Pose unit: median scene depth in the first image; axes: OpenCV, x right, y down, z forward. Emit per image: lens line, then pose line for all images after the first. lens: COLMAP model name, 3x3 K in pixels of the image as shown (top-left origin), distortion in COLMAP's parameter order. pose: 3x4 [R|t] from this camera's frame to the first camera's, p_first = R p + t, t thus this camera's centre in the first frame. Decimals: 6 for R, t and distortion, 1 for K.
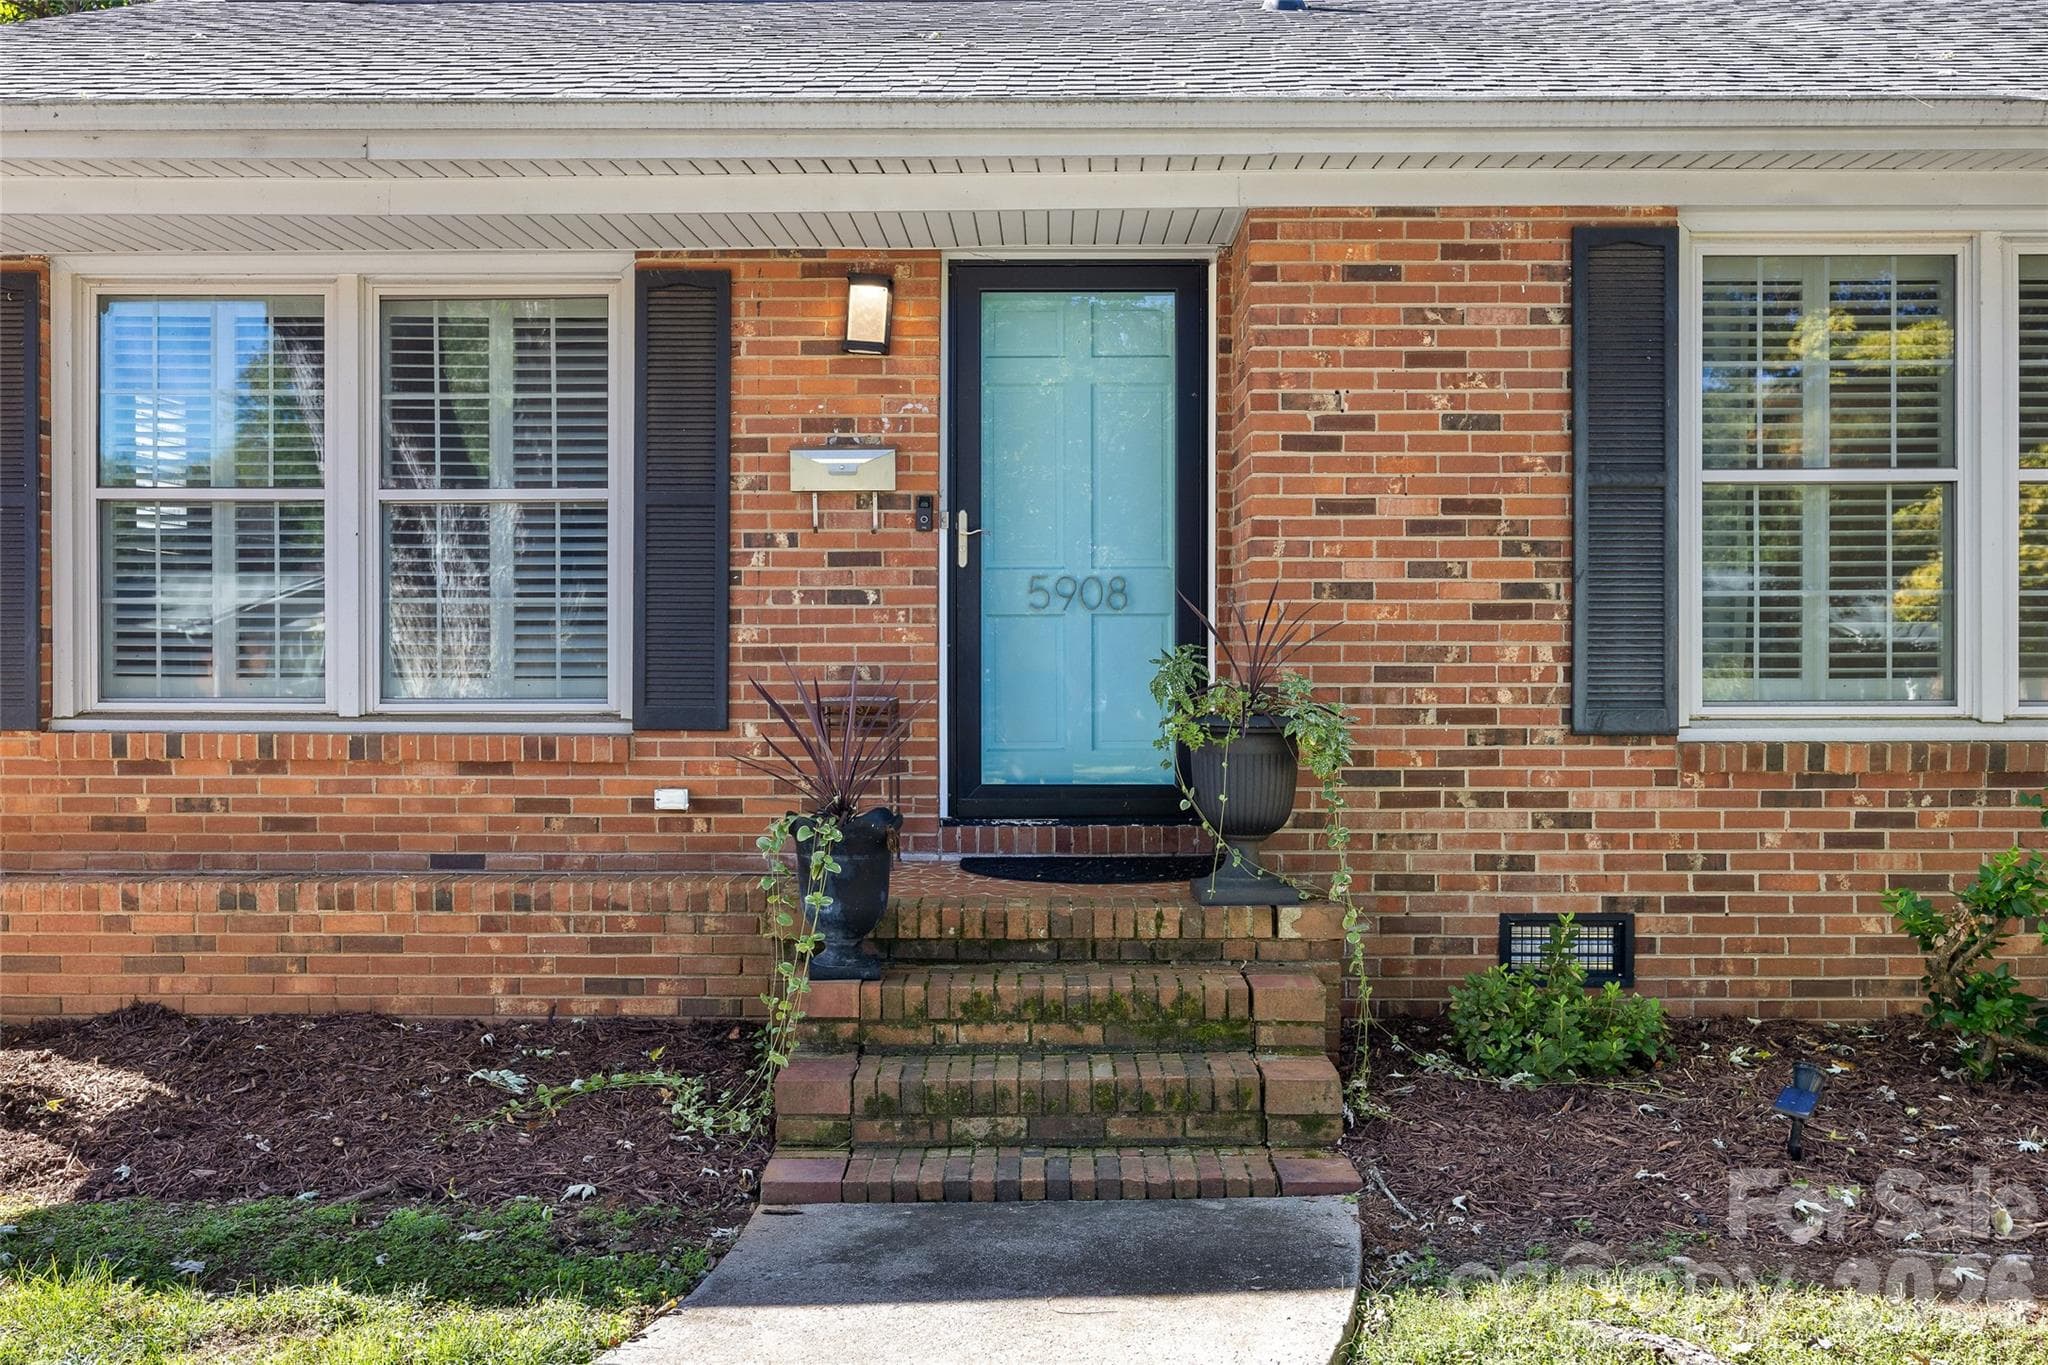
lens RADIAL K [[1897.6, 0, 1016.7], [0, 1897.6, 673.0], [0, 0, 1]] dist [-0.000963, 0.000000]
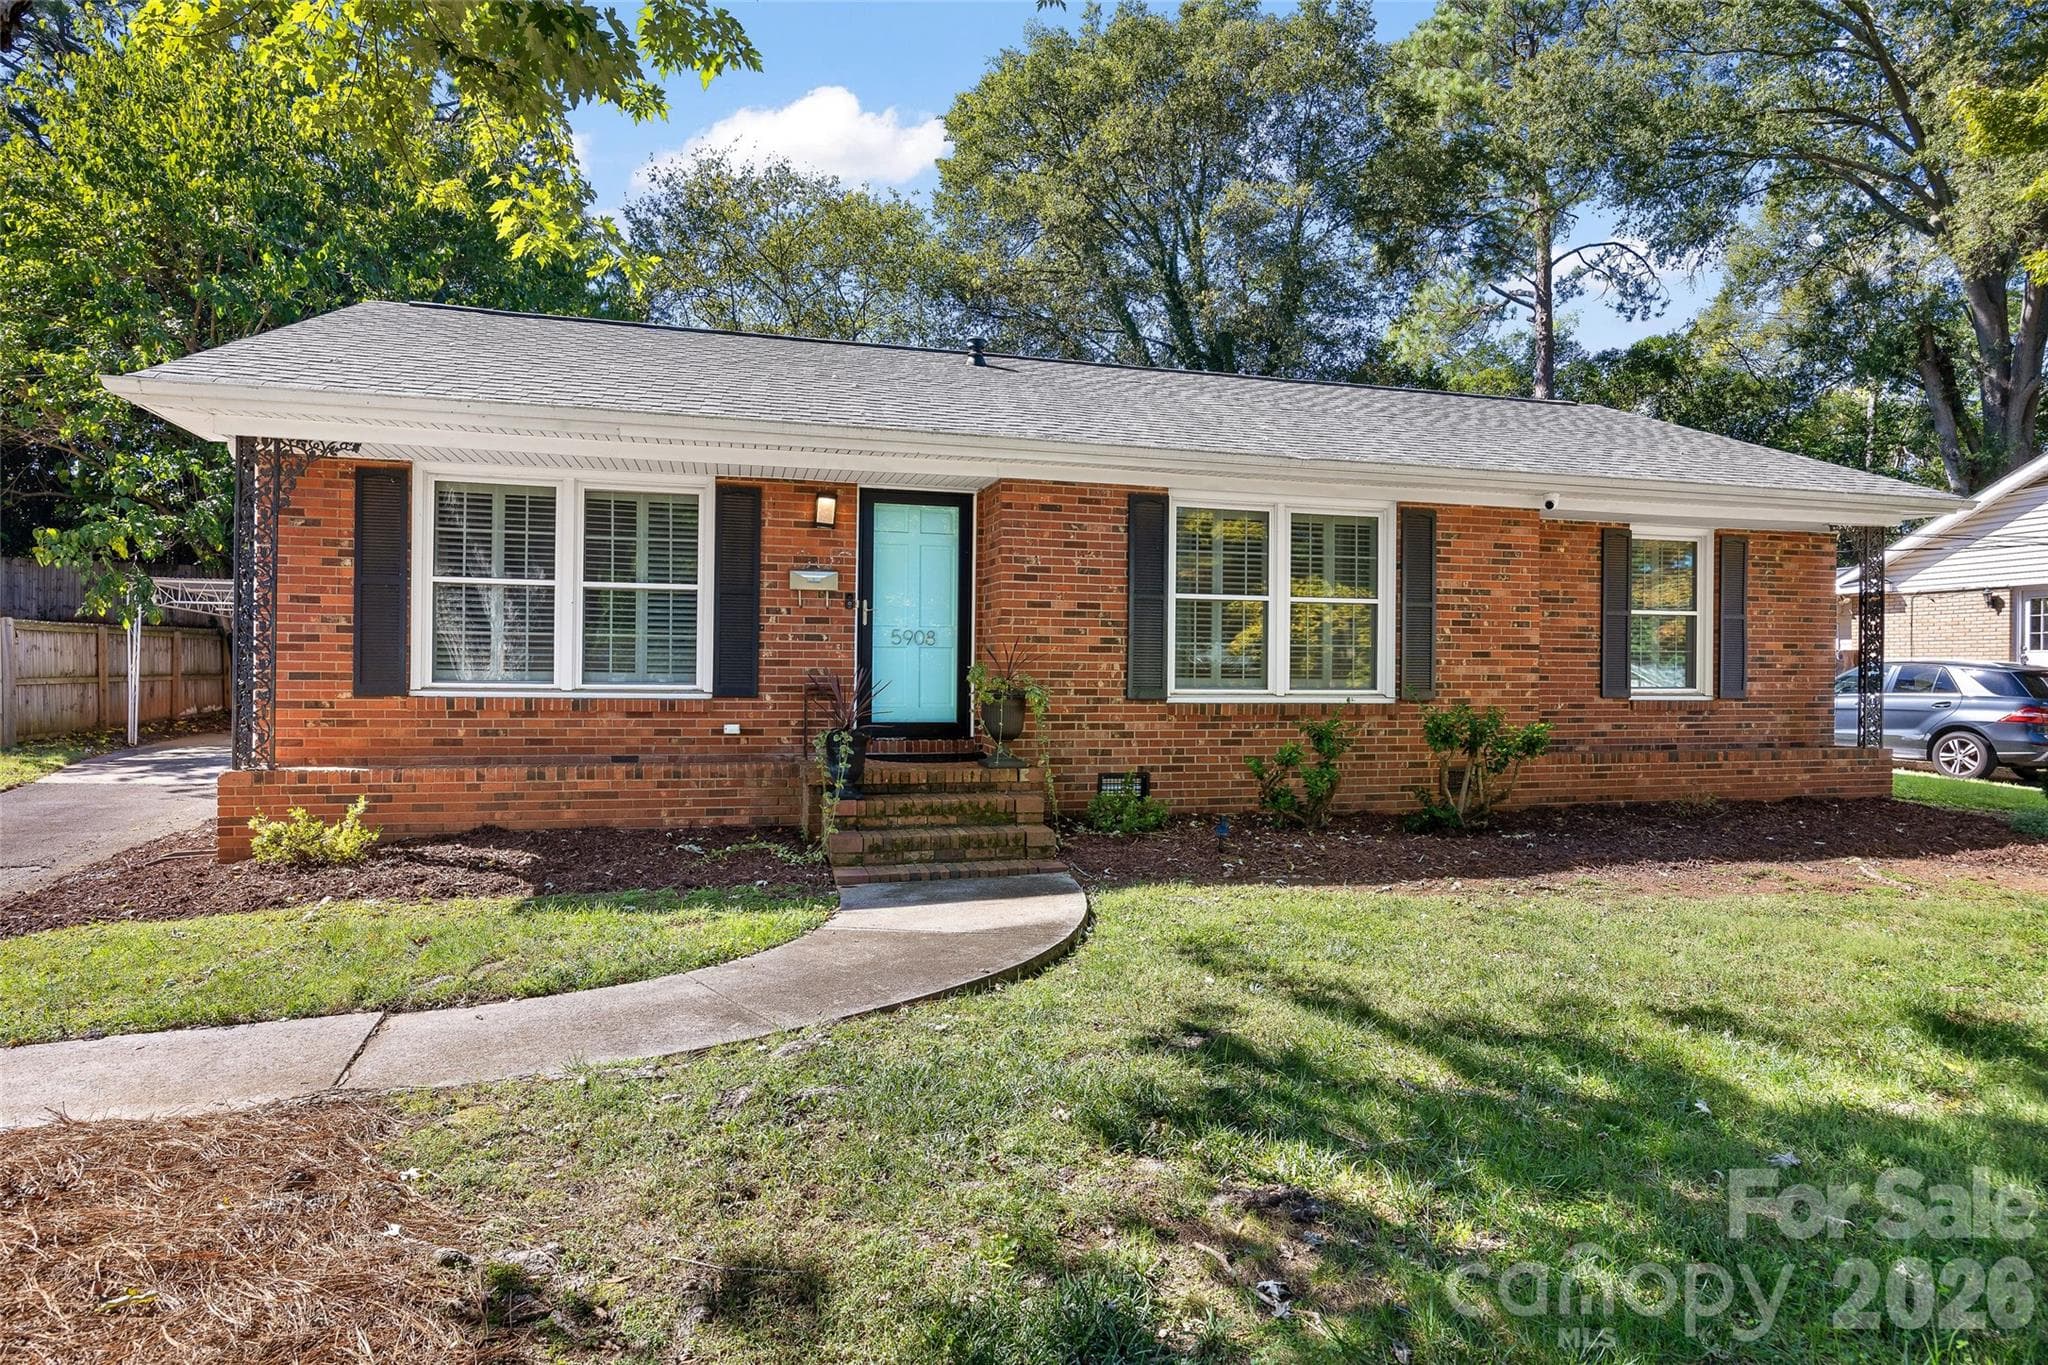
lens RADIAL K [[1112.2, 0, 1032.8], [0, 1112.2, 676.6], [0, 0, 1]] dist [-0.002258, -0.006610]
pose [[0.960708, 0.009843, 0.277386, -0.222892], [-0.008791, 0.999949, -0.005036, 0.010652], [-0.277421, 0.002400, 0.960745, -0.347495]]
